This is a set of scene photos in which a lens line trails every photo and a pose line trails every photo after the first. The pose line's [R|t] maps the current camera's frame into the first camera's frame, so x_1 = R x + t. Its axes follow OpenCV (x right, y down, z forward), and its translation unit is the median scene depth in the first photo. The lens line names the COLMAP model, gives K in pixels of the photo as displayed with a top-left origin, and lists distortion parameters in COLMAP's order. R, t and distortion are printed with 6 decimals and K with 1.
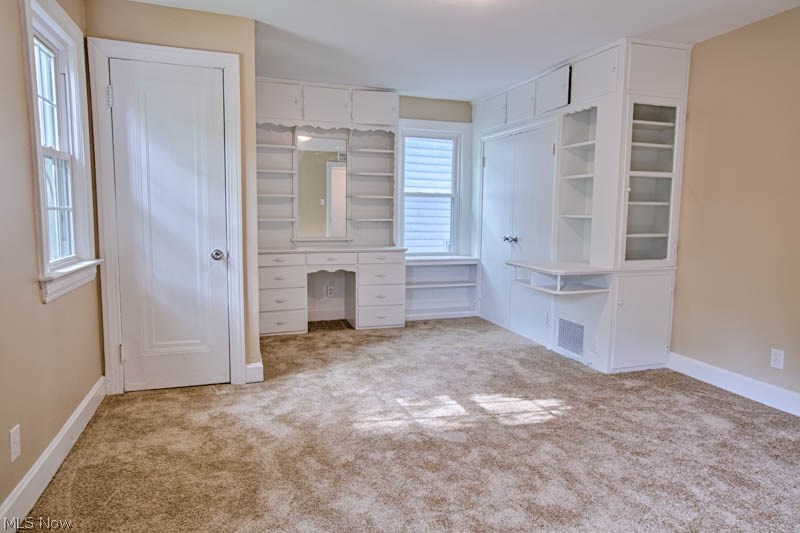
lens RADIAL K [[510.3, 0, 400.0], [0, 510.3, 266.5], [0, 0, 1]] dist [-0.018880, 0.001594]
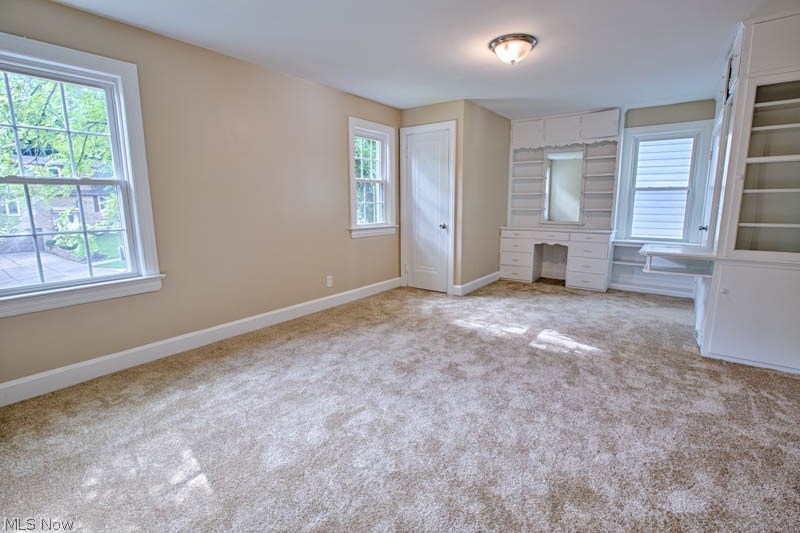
lens RADIAL K [[363.5, 0, 400.0], [0, 363.5, 266.5], [0, 0, 1]] dist [-0.035784, 0.012907]
pose [[0.562910, 0.127544, -0.816618, 0.709690], [-0.078485, 0.991806, 0.100804, 0.002886], [0.822783, 0.007349, 0.568308, 0.067048]]
